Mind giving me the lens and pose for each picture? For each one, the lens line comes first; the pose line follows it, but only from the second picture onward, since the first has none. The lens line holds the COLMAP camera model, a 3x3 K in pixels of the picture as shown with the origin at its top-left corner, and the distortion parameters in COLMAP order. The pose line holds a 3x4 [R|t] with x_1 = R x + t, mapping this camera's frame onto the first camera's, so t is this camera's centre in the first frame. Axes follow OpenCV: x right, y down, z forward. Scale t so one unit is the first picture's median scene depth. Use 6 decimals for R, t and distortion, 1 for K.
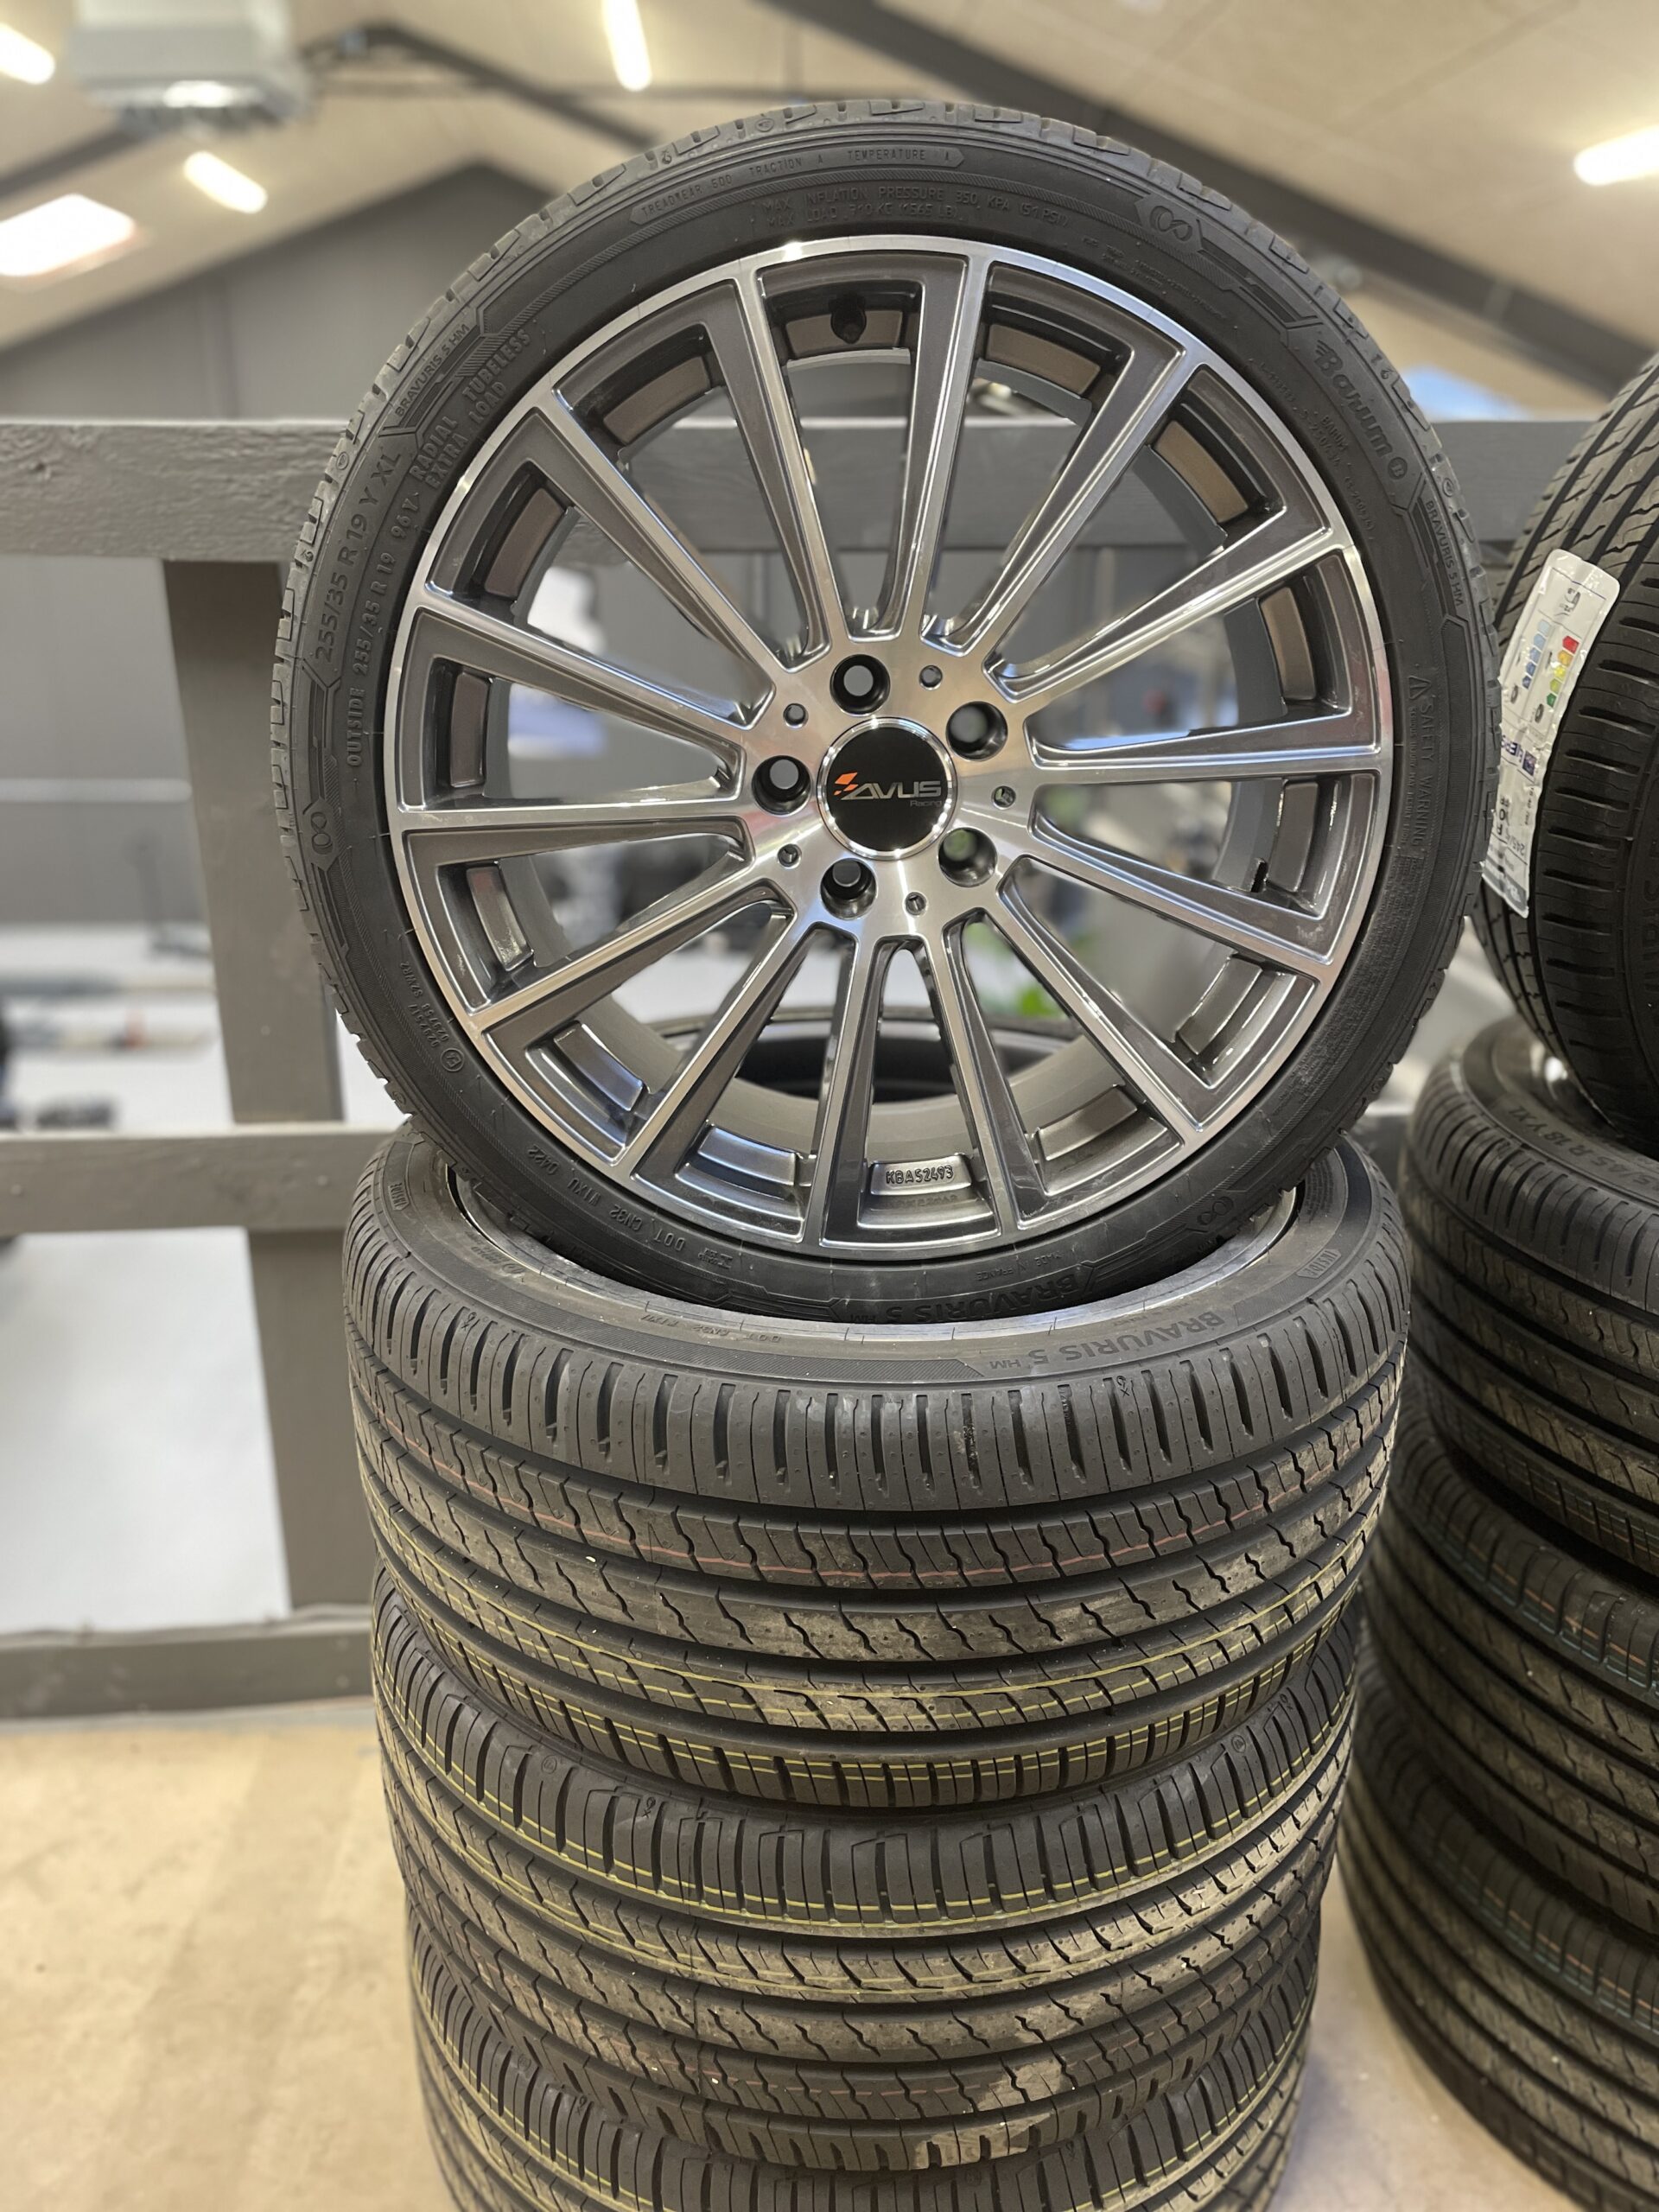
lens RADIAL K [[1686.2, 0, 833.8], [0, 1686.2, 1086.0], [0, 0, 1]] dist [0.093769, -0.126405]
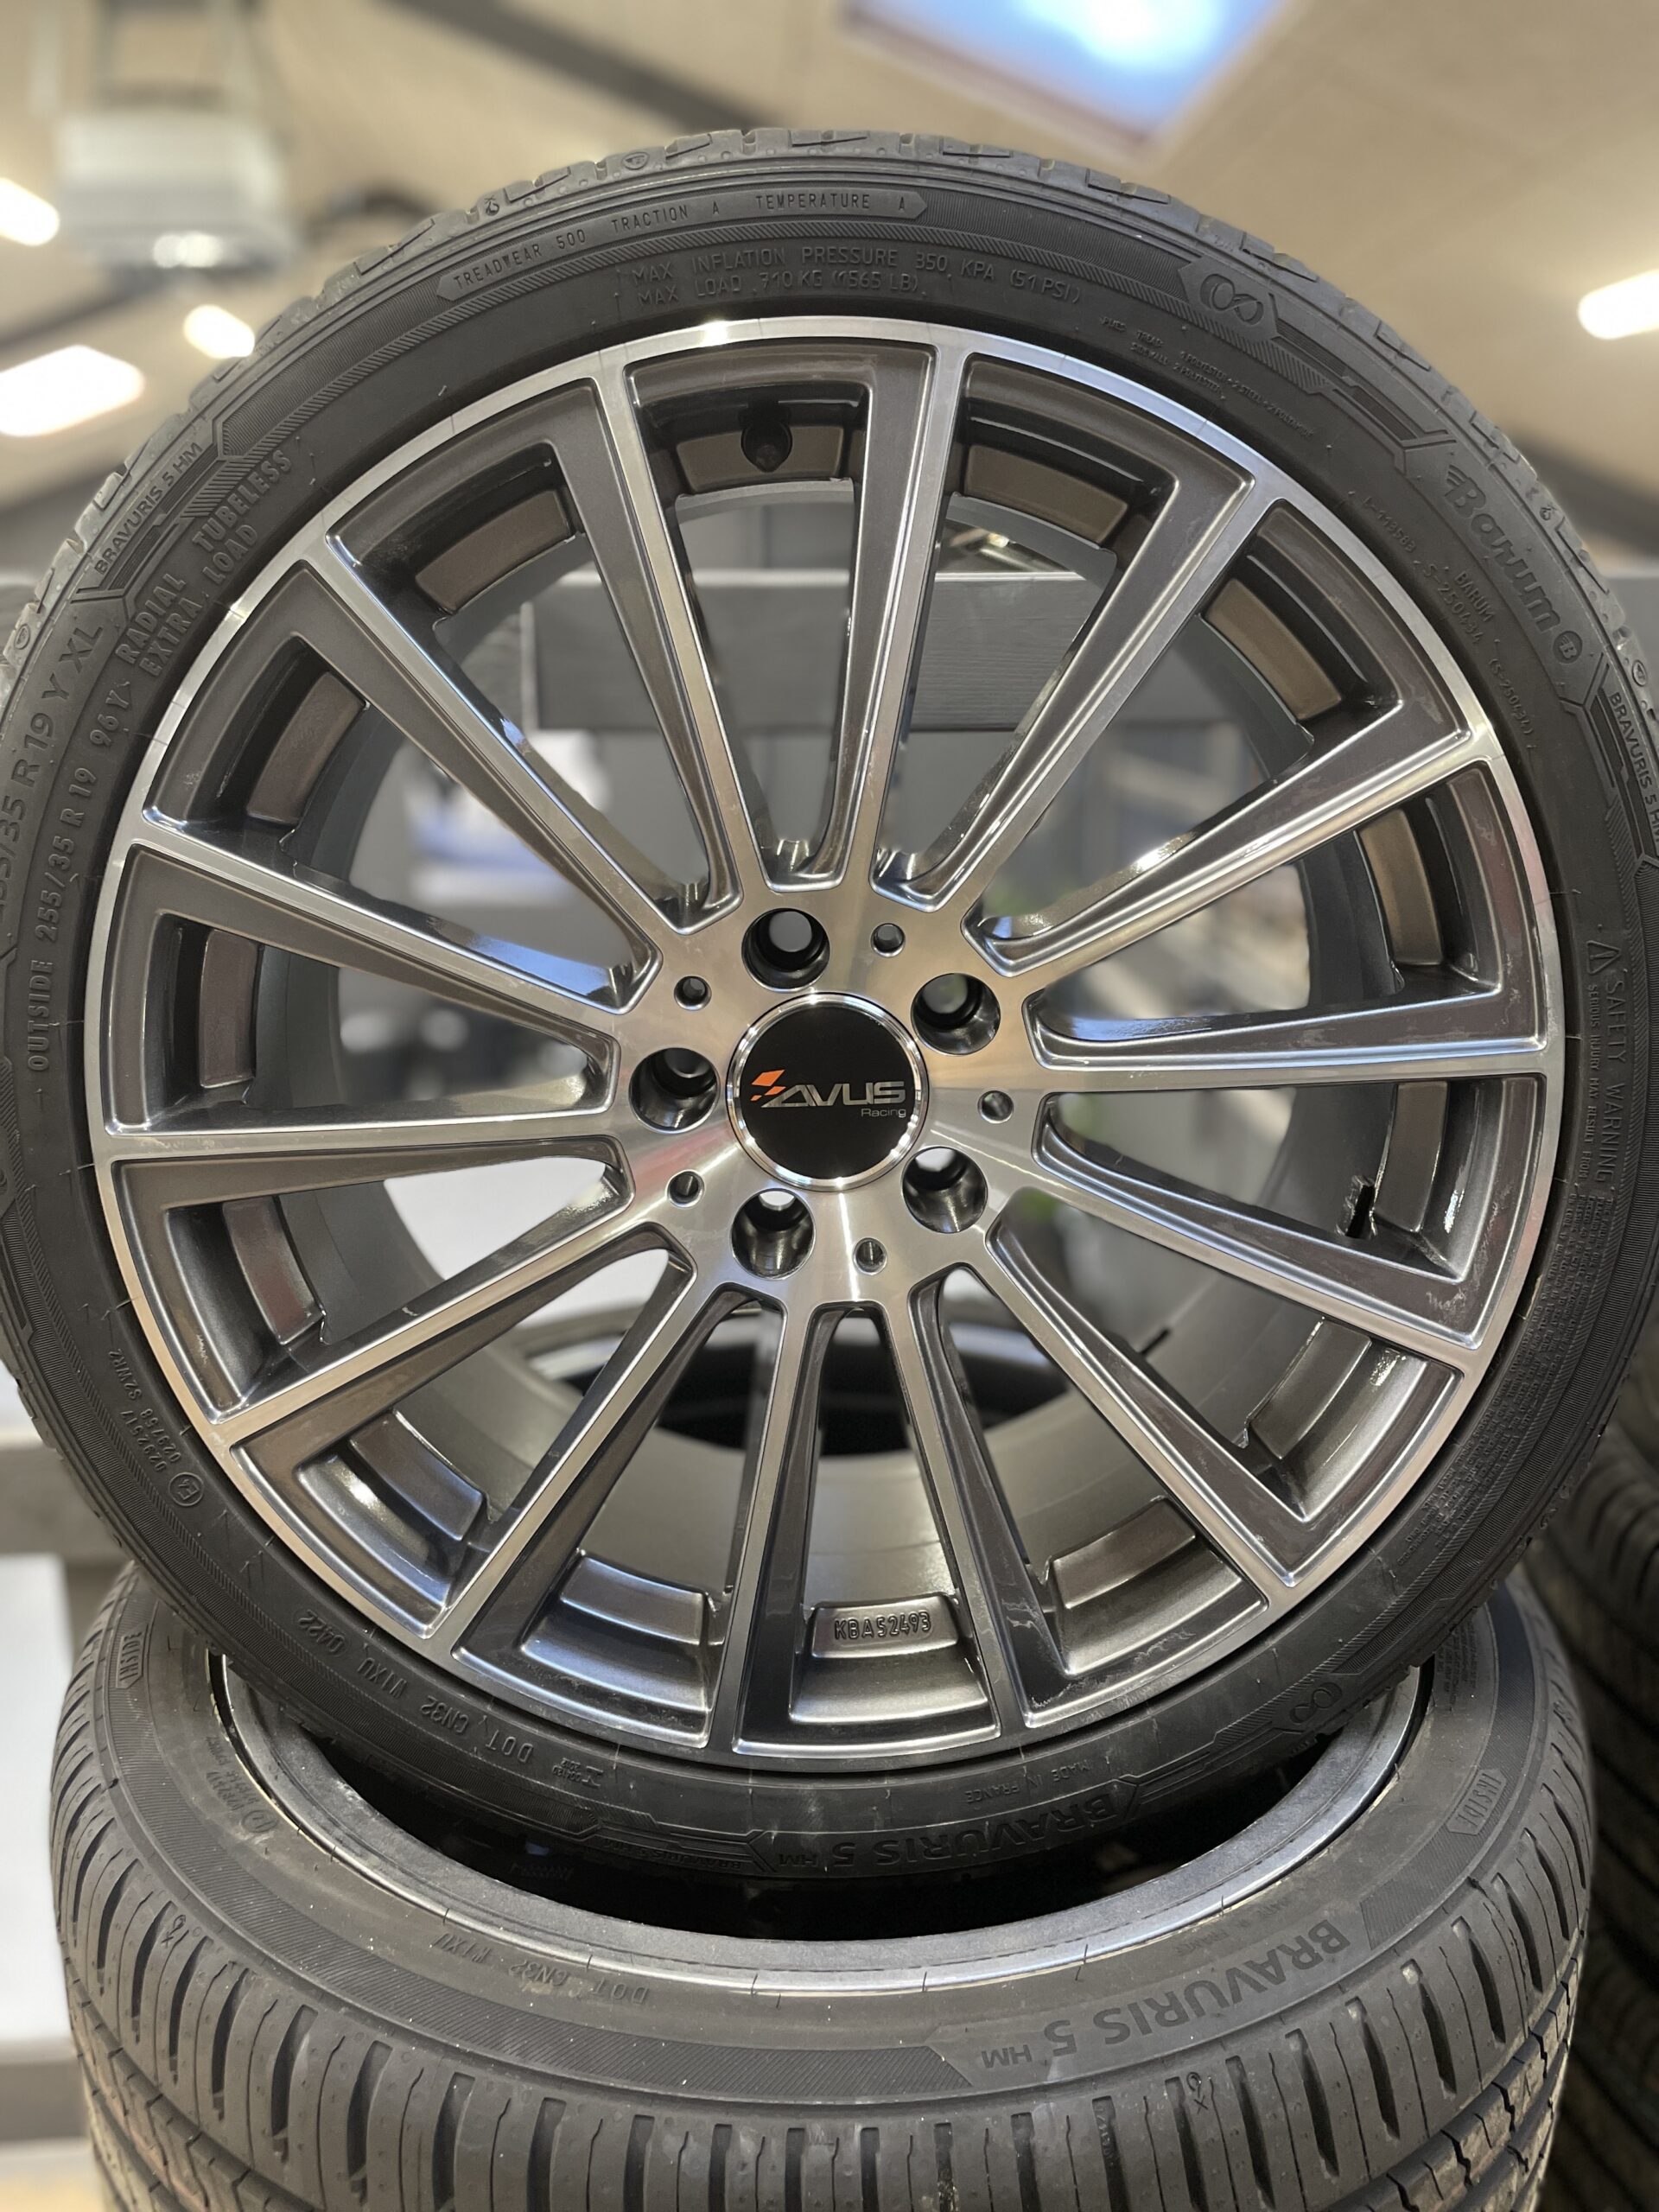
lens RADIAL K [[1686.2, 0, 833.8], [0, 1686.2, 1086.0], [0, 0, 1]] dist [0.093769, -0.126405]
pose [[0.999997, -0.000838, -0.002263, 0.037101], [0.000655, 0.996836, -0.079488, -0.128220], [0.002323, 0.079486, 0.996833, 0.322981]]
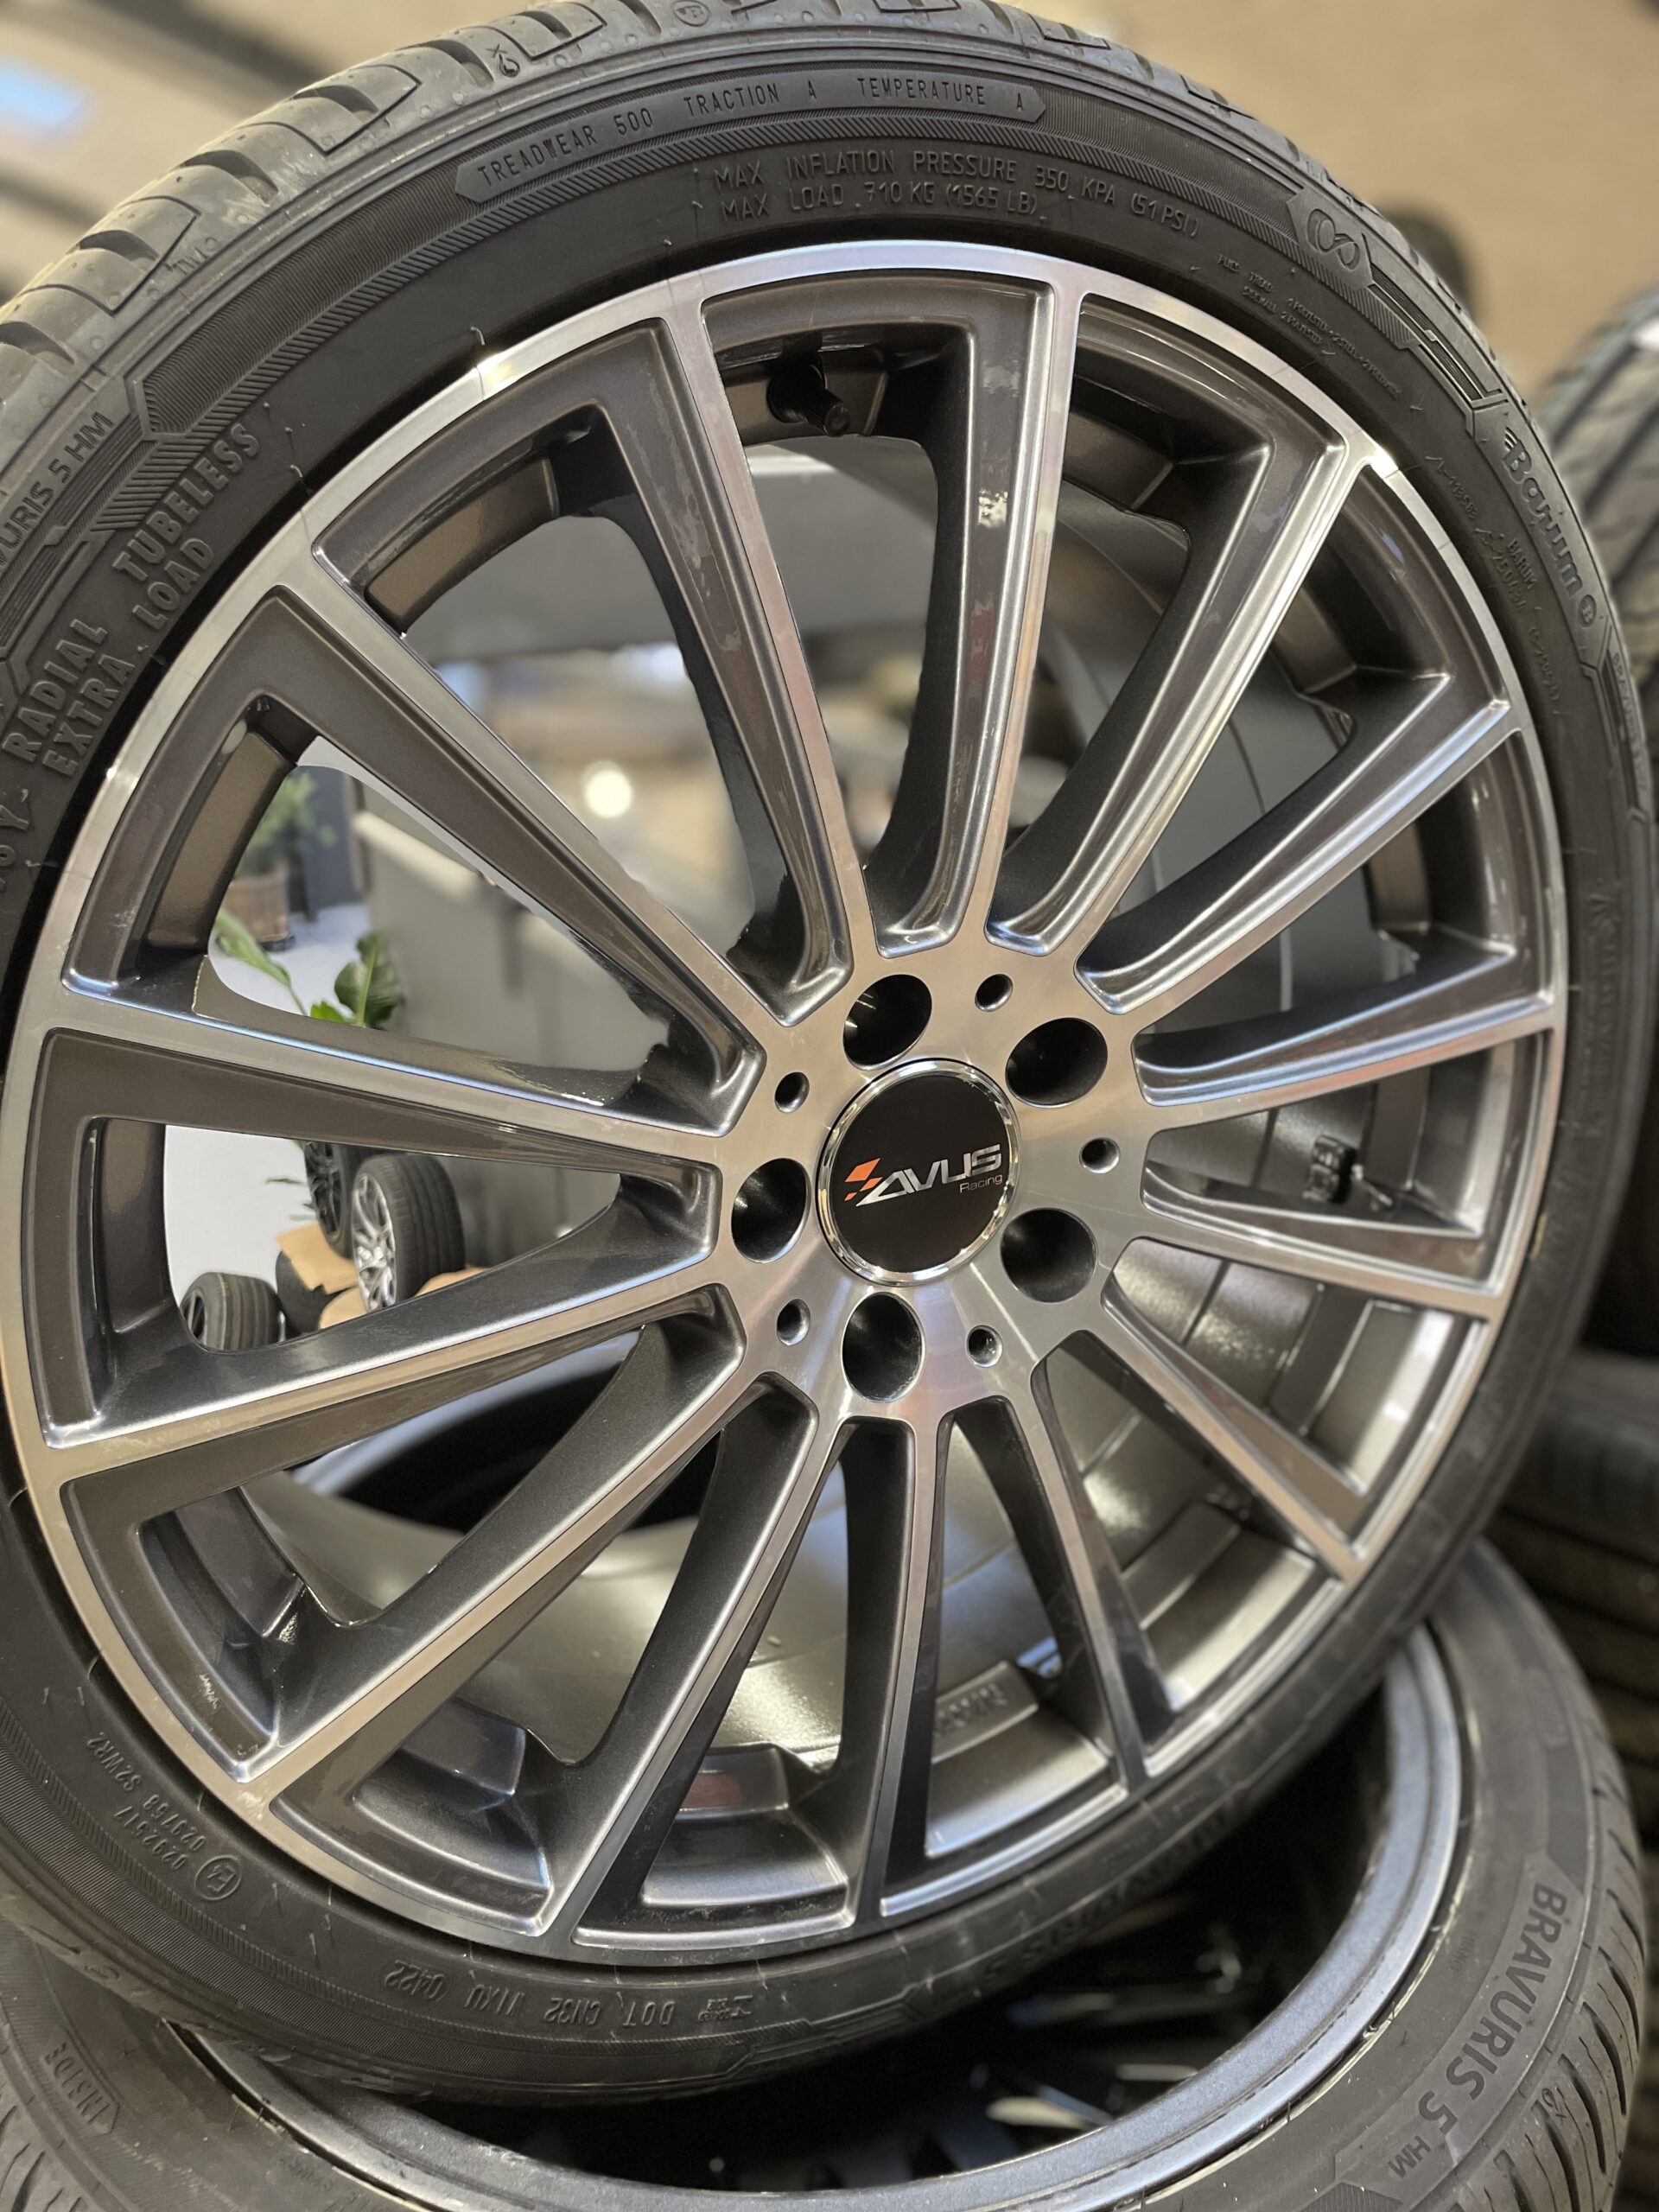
lens RADIAL K [[1686.2, 0, 833.8], [0, 1686.2, 1086.0], [0, 0, 1]] dist [0.093769, -0.126405]
pose [[0.891455, -0.172663, 0.418921, -0.247309], [0.162330, 0.984880, 0.060494, -0.255904], [-0.423032, 0.014076, 0.906005, 0.495459]]
